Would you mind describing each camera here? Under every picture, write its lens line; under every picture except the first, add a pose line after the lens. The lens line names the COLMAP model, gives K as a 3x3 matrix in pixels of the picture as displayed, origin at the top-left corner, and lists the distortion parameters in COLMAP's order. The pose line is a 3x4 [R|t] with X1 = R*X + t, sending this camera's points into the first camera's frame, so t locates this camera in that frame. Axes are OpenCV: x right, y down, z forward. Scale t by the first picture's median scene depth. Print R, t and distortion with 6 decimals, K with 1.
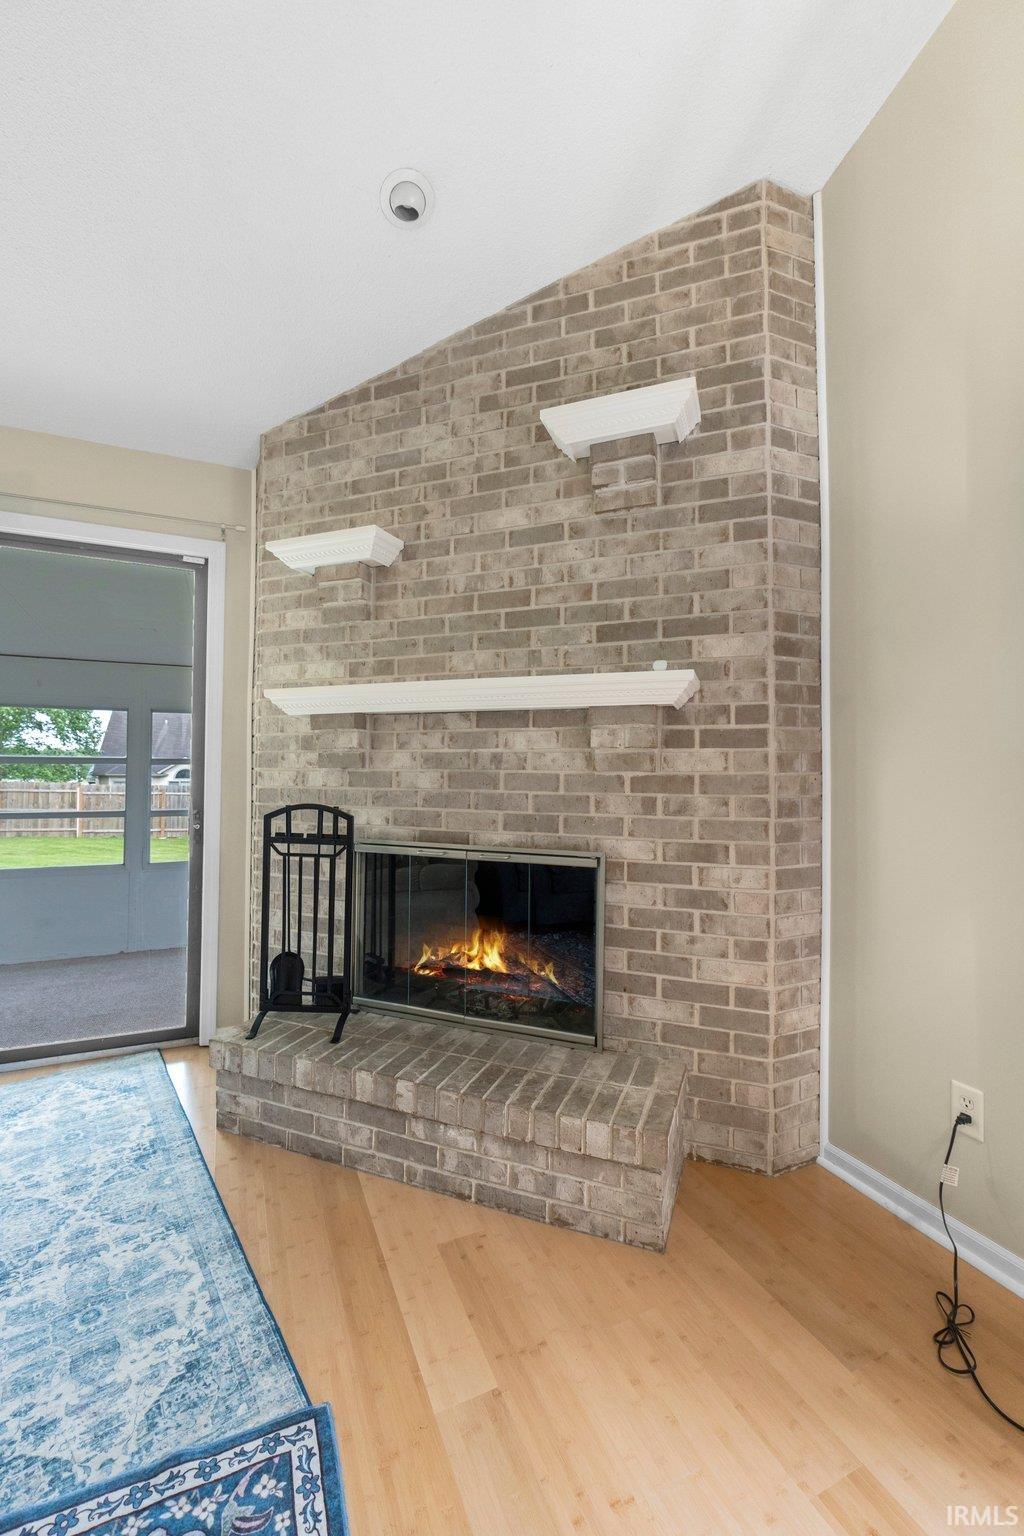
lens RADIAL K [[640.7, 0, 512.0], [0, 640.7, 768.0], [0, 0, 1]] dist [-0.014052, -0.000063]
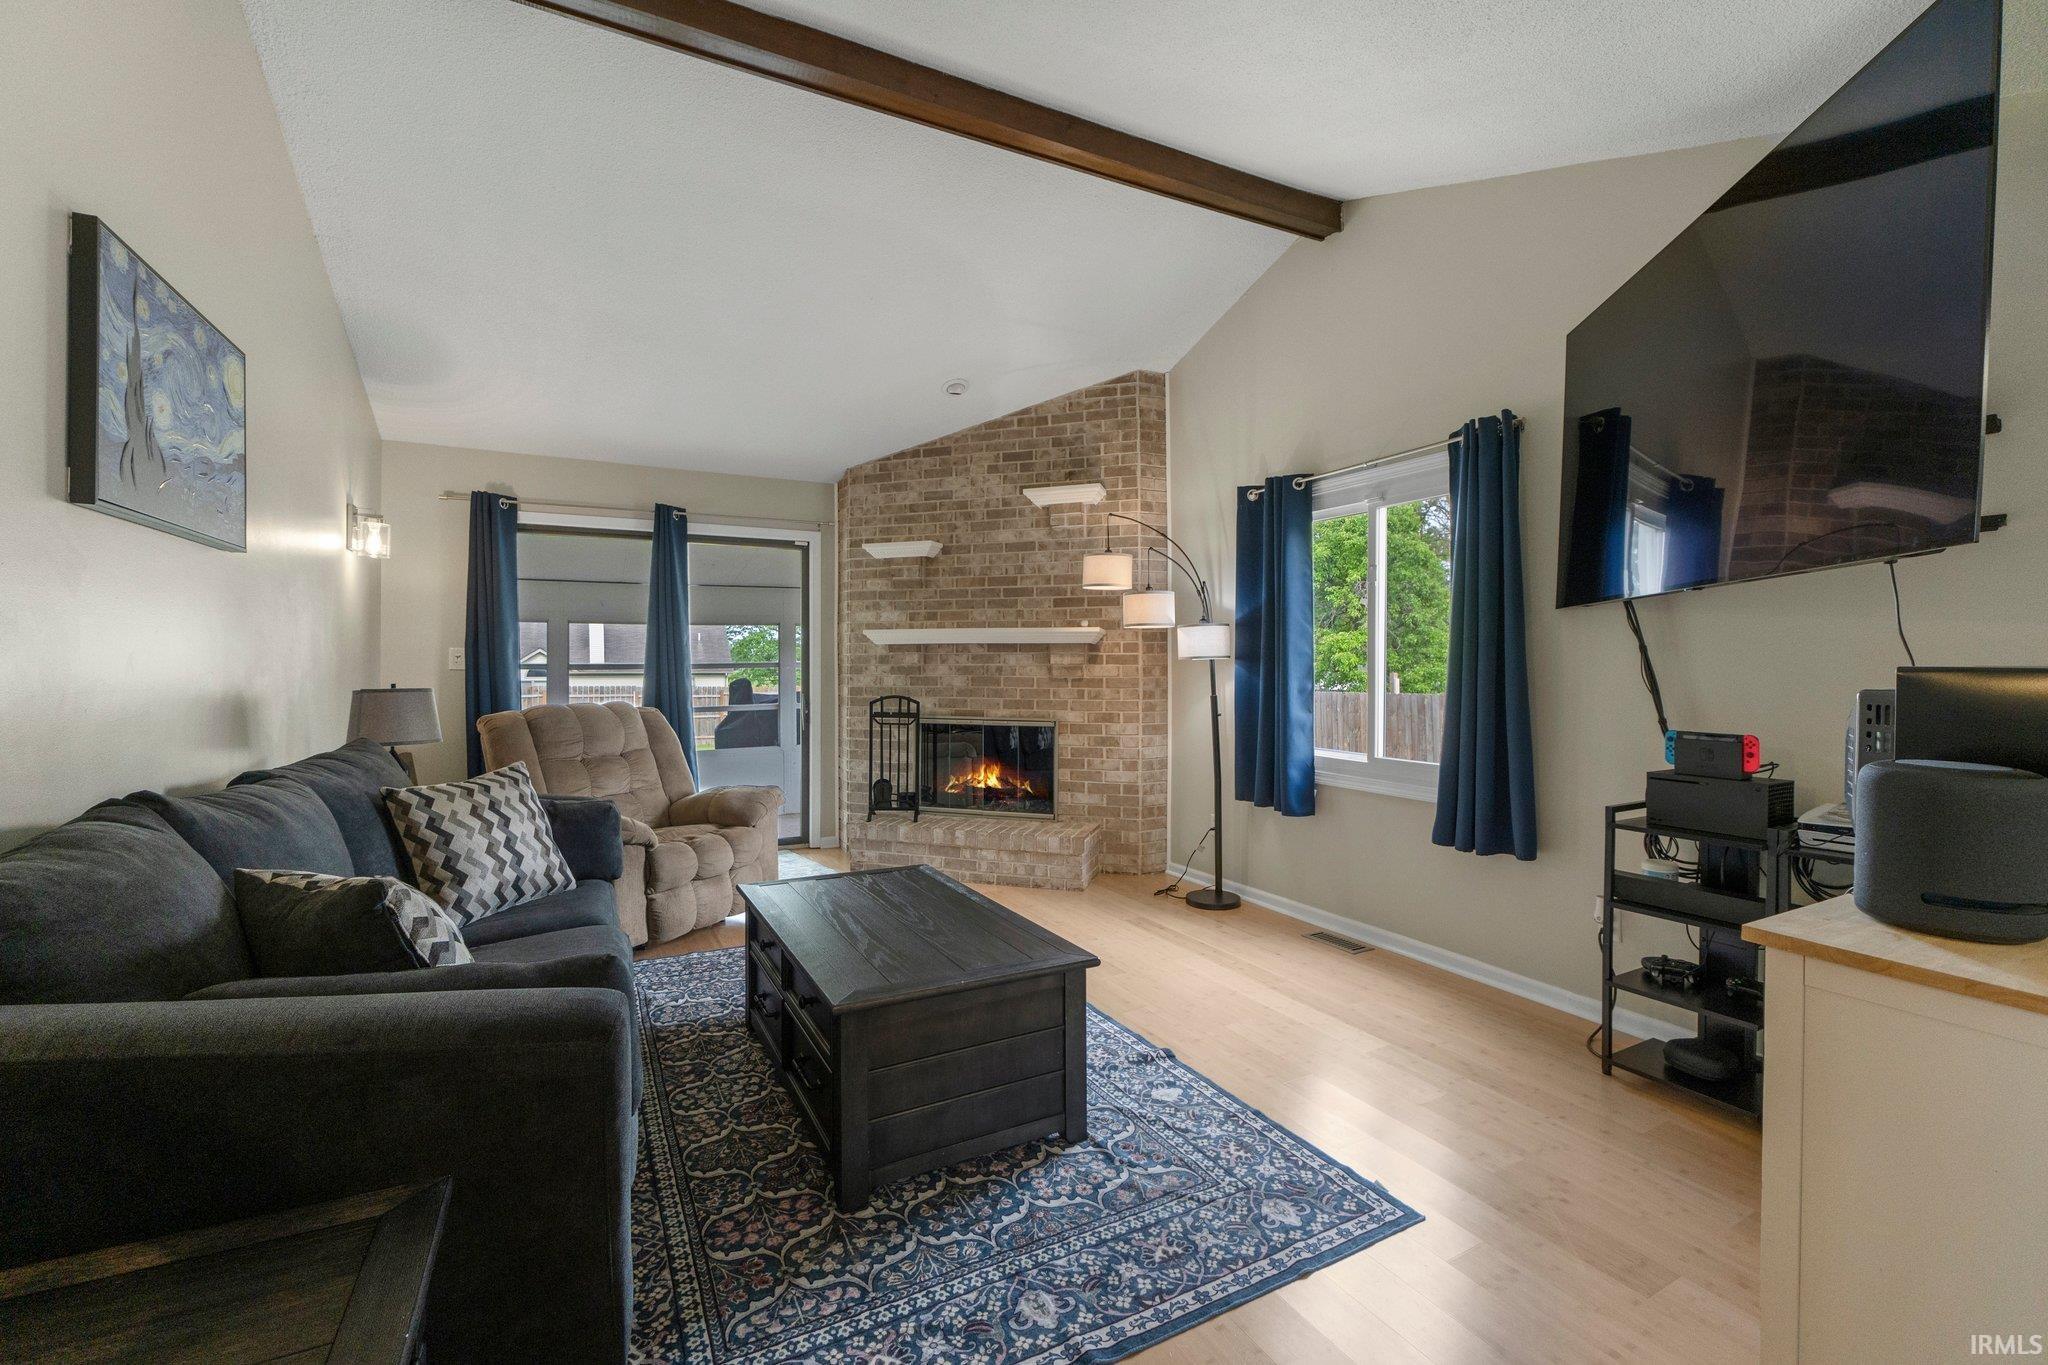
lens RADIAL K [[854.3, 0, 1016.0], [0, 854.3, 669.8], [0, 0, 1]] dist [-0.014052, -0.000063]
pose [[0.997591, -0.007722, 0.068939, -0.145996], [0.006786, 0.999882, 0.013806, -0.047565], [-0.069037, -0.013305, 0.997525, -1.445221]]
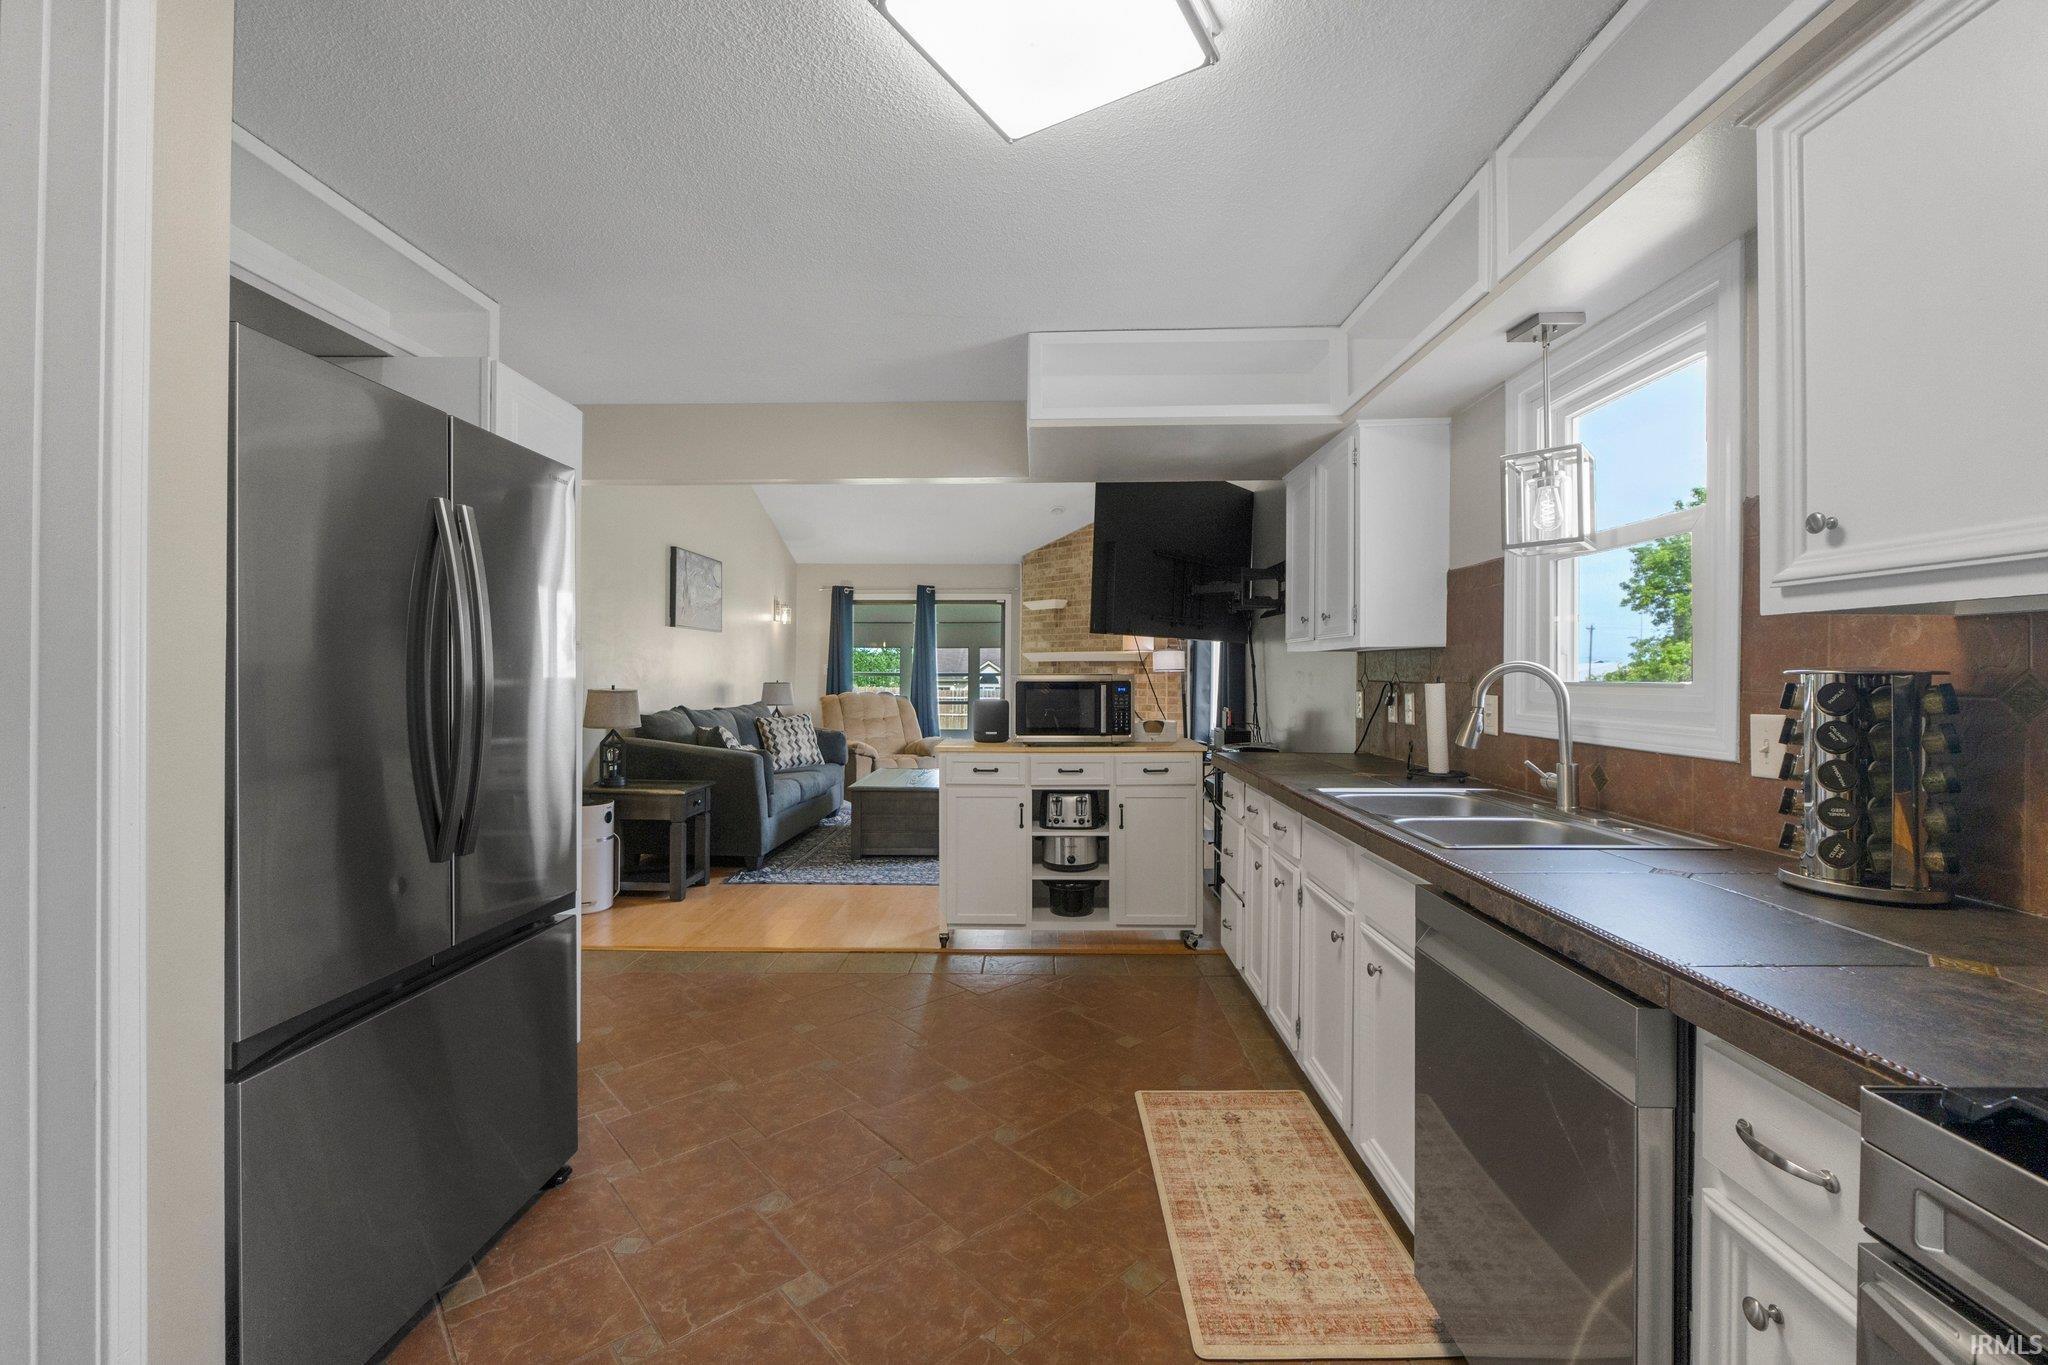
lens RADIAL K [[854.3, 0, 1016.0], [0, 854.3, 669.8], [0, 0, 1]] dist [-0.014052, -0.000063]
pose [[0.904111, -0.005046, -0.427267, 1.348162], [0.004621, 0.999987, -0.002032, -0.042543], [0.427272, -0.000137, 0.904123, -2.735630]]
